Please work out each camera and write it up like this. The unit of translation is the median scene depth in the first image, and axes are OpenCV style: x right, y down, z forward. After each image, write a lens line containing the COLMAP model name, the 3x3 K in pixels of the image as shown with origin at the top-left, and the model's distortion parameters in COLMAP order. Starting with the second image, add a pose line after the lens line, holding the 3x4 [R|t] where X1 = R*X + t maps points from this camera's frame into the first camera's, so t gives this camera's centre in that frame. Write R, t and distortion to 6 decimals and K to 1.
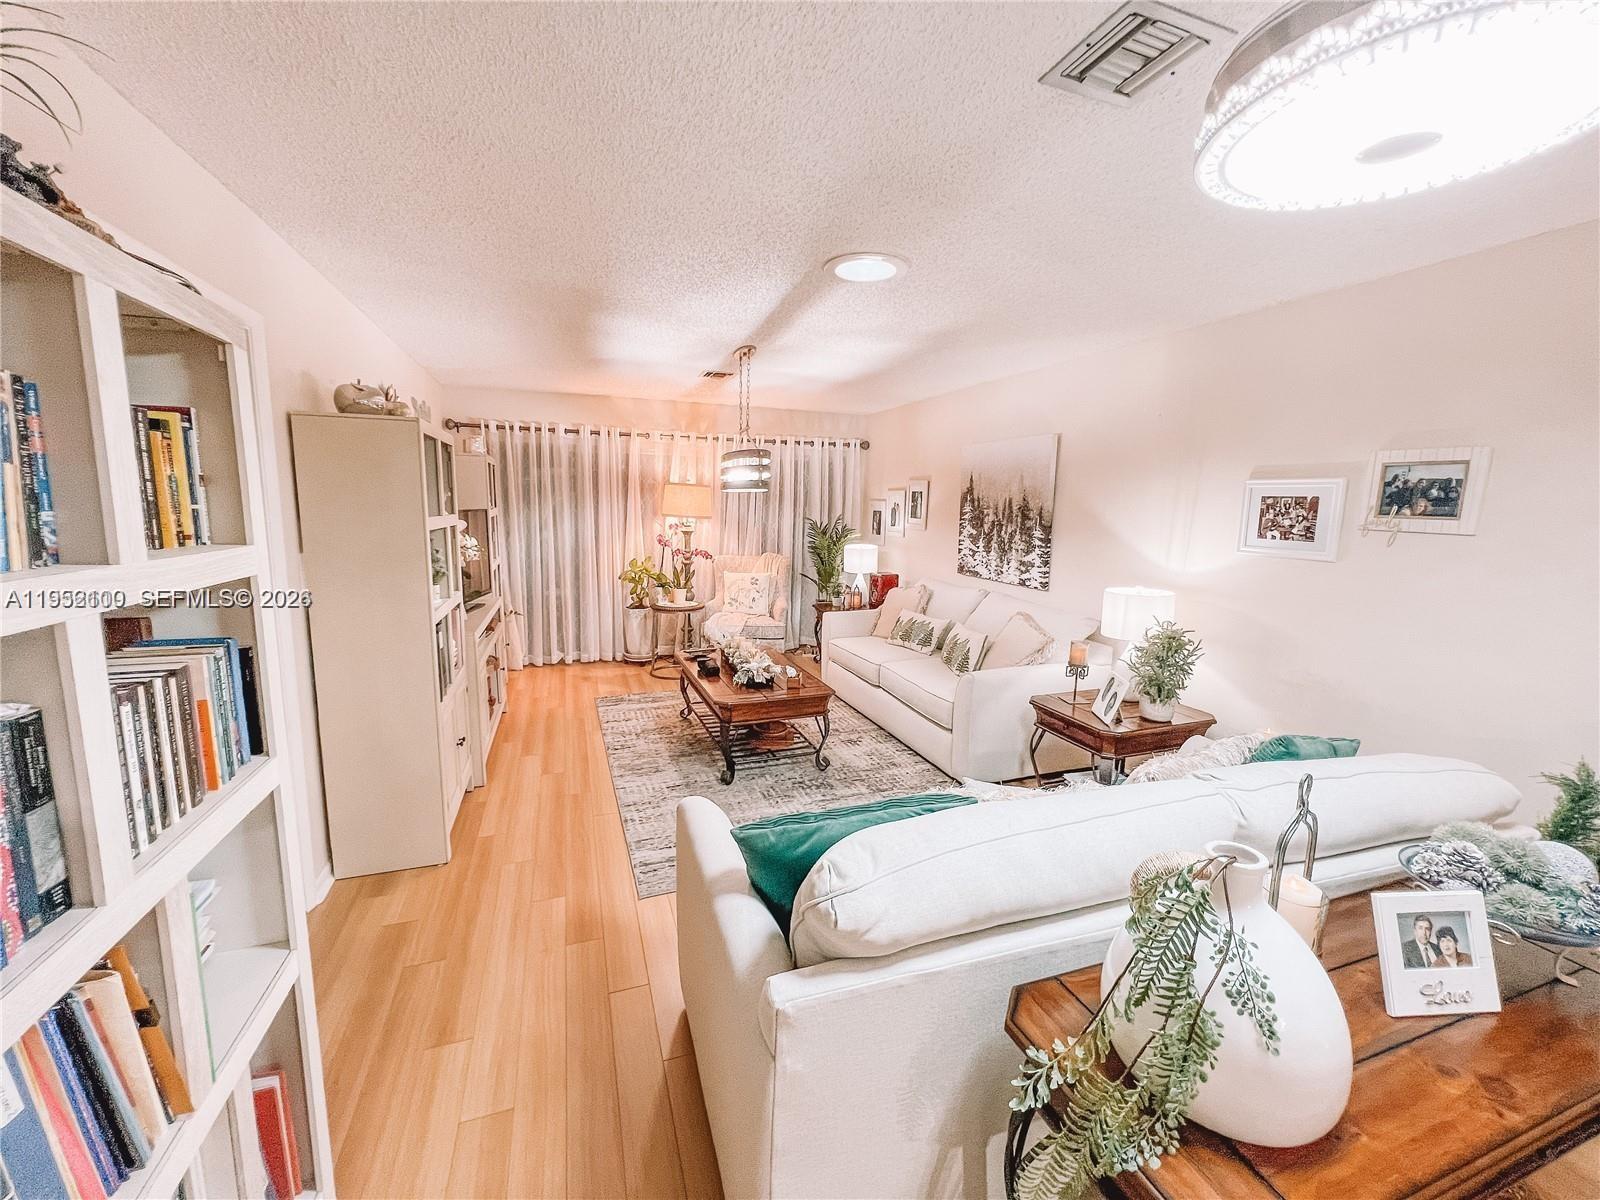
lens RADIAL K [[638.8, 0, 797.0], [0, 638.8, 602.3], [0, 0, 1]] dist [-0.001864, -0.000072]
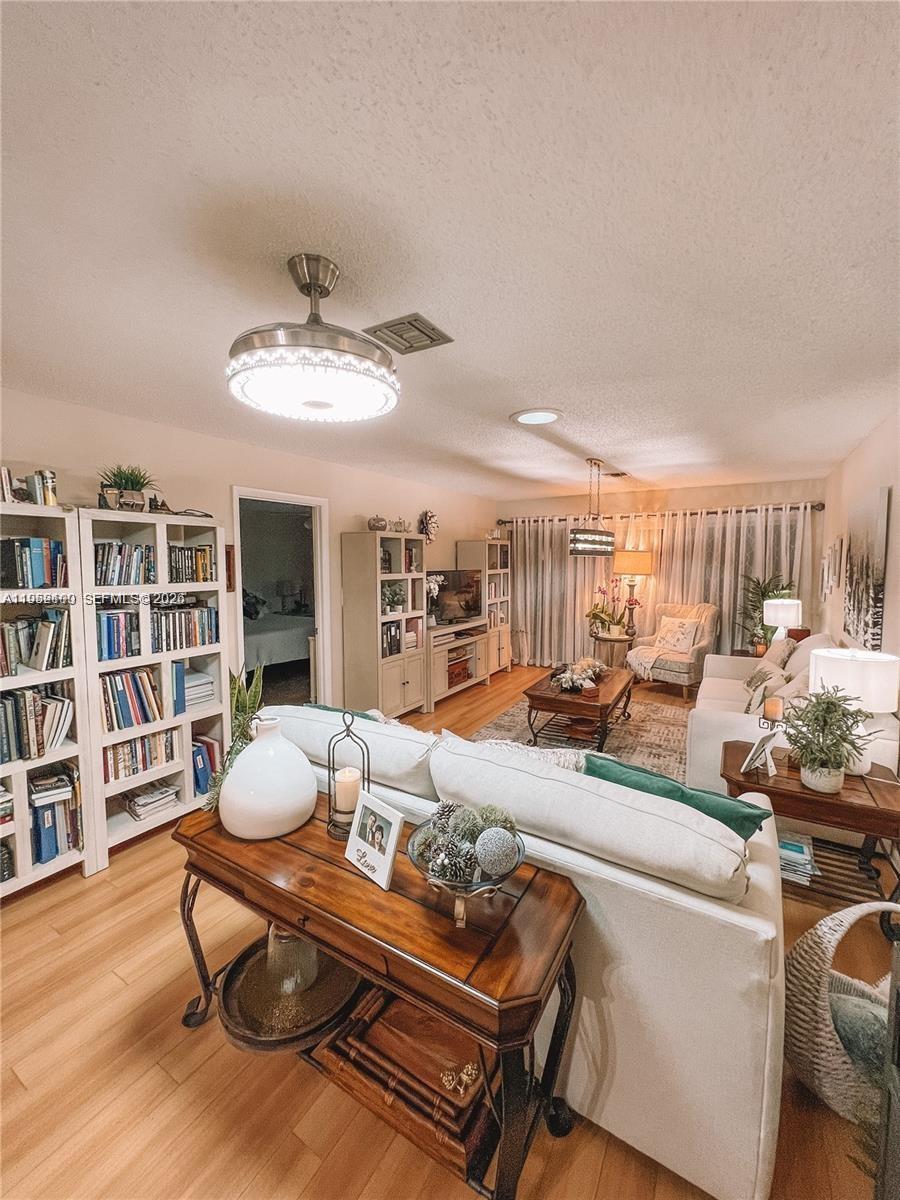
lens RADIAL K [[479.1, 0, 448.4], [0, 479.1, 596.5], [0, 0, 1]] dist [-0.001864, -0.000072]
pose [[0.634482, 0.037448, -0.772030, 0.413119], [-0.103892, 0.993894, -0.037173, -0.008381], [0.765924, 0.103793, 0.634498, 0.060534]]
